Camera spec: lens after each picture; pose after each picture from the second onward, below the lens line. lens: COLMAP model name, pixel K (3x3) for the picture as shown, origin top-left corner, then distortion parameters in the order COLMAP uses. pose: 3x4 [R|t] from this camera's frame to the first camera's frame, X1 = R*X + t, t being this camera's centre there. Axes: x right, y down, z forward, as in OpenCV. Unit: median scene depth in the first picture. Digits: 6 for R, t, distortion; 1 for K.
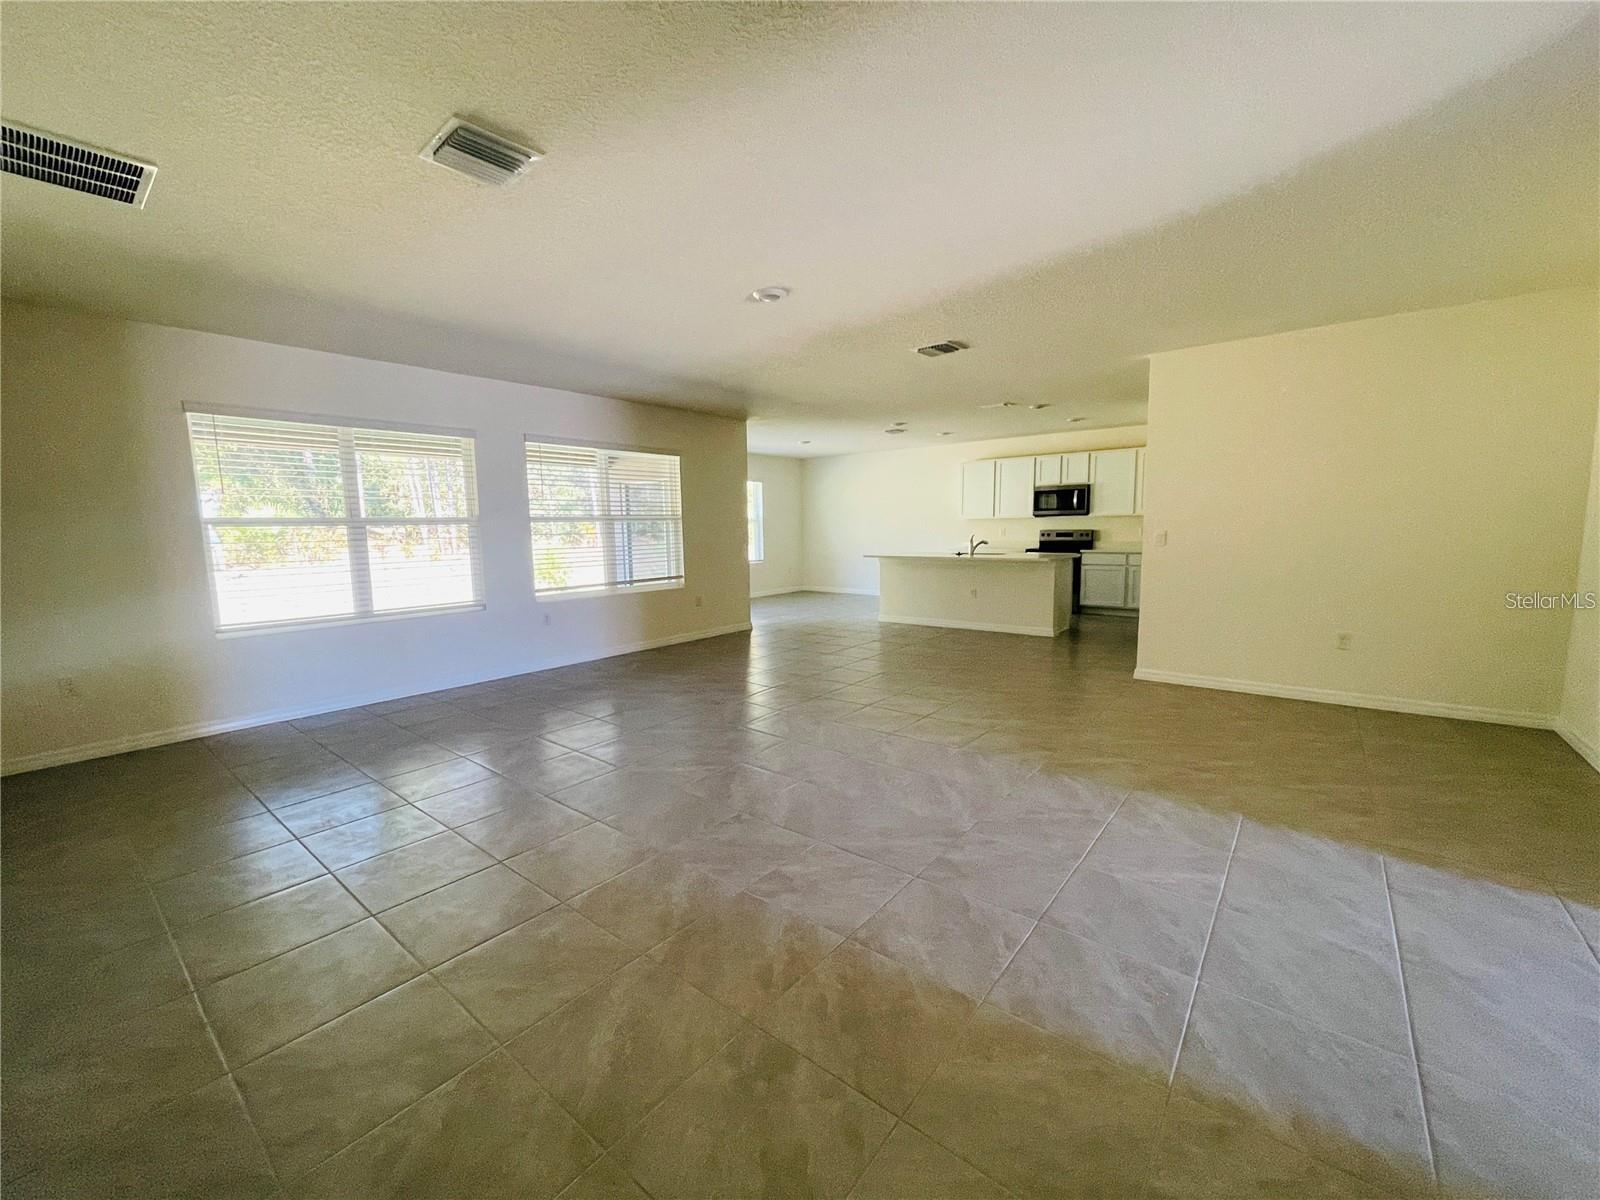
lens RADIAL K [[645.2, 0, 800.0], [0, 645.2, 600.0], [0, 0, 1]] dist [0.000438, 0.000102]
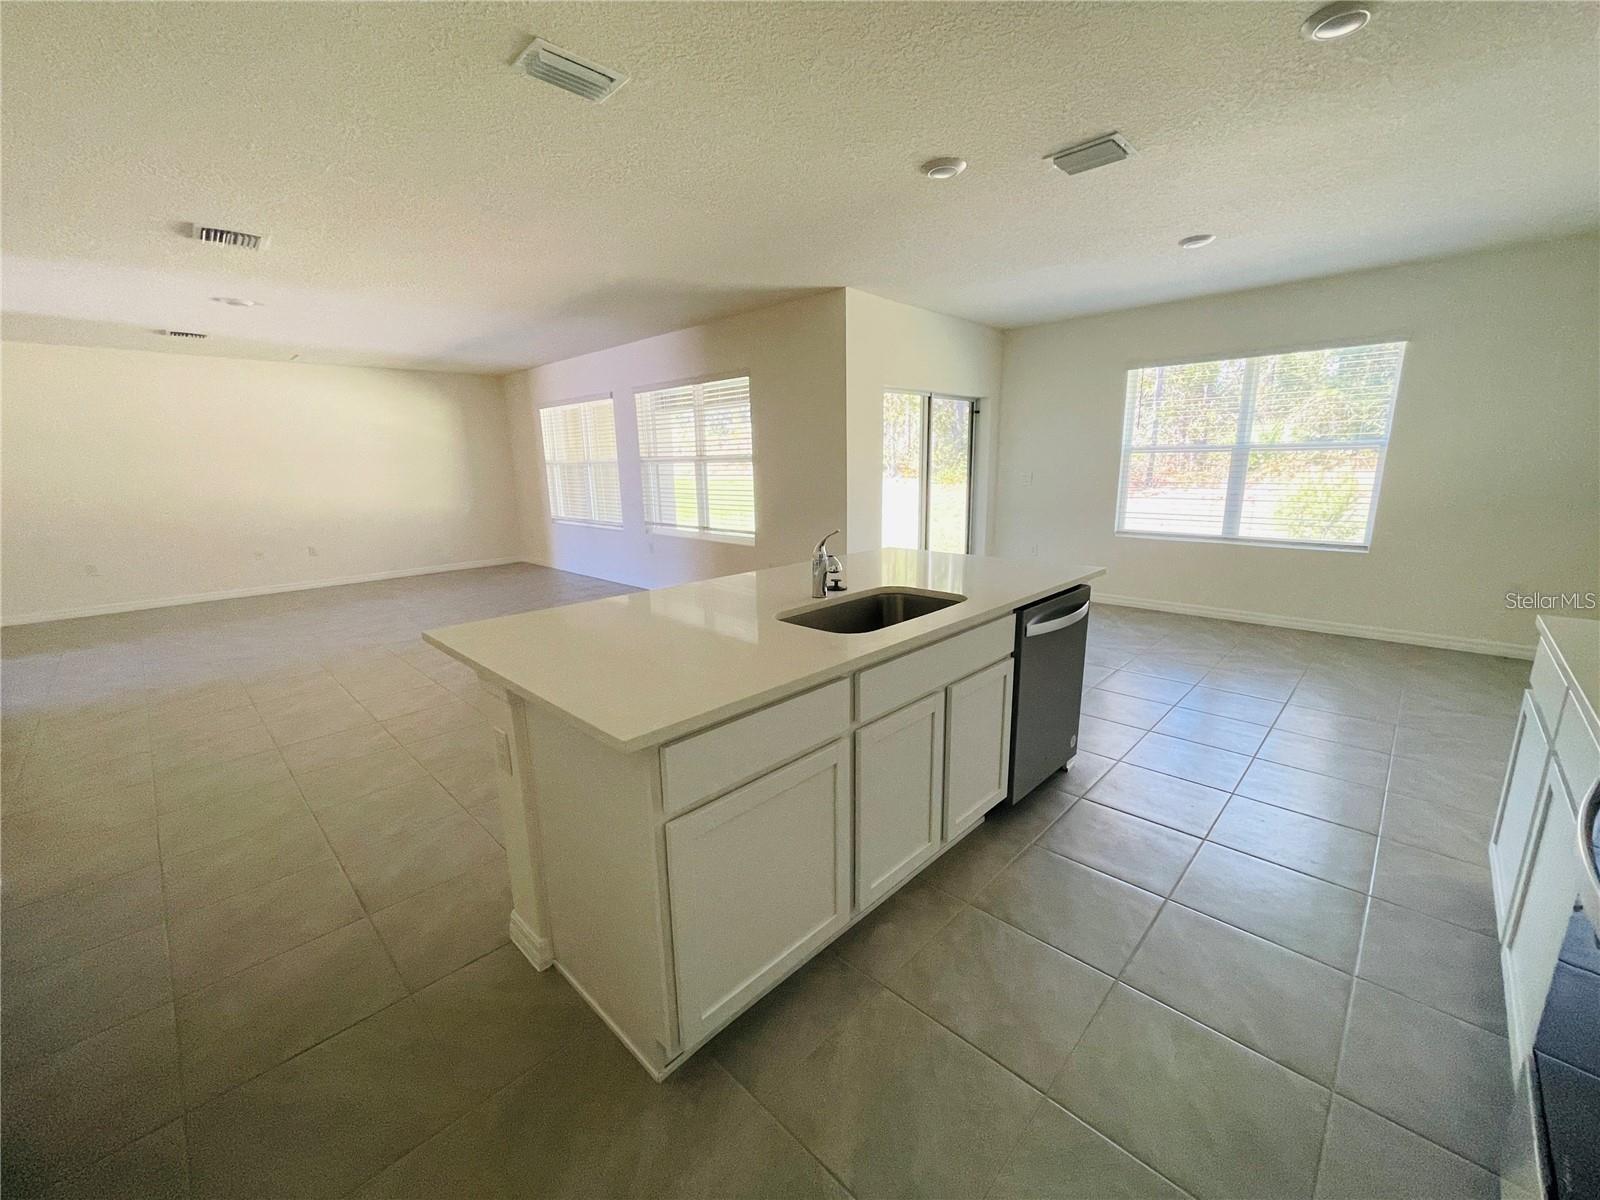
lens RADIAL K [[650.9, 0, 800.0], [0, 650.9, 600.0], [0, 0, 1]] dist [-0.000949, -0.000066]
pose [[-0.087124, 0.223623, -0.970774, 0.668553], [-0.103248, 0.967205, 0.232067, -0.162935], [0.990833, 0.120449, -0.061178, 1.231943]]
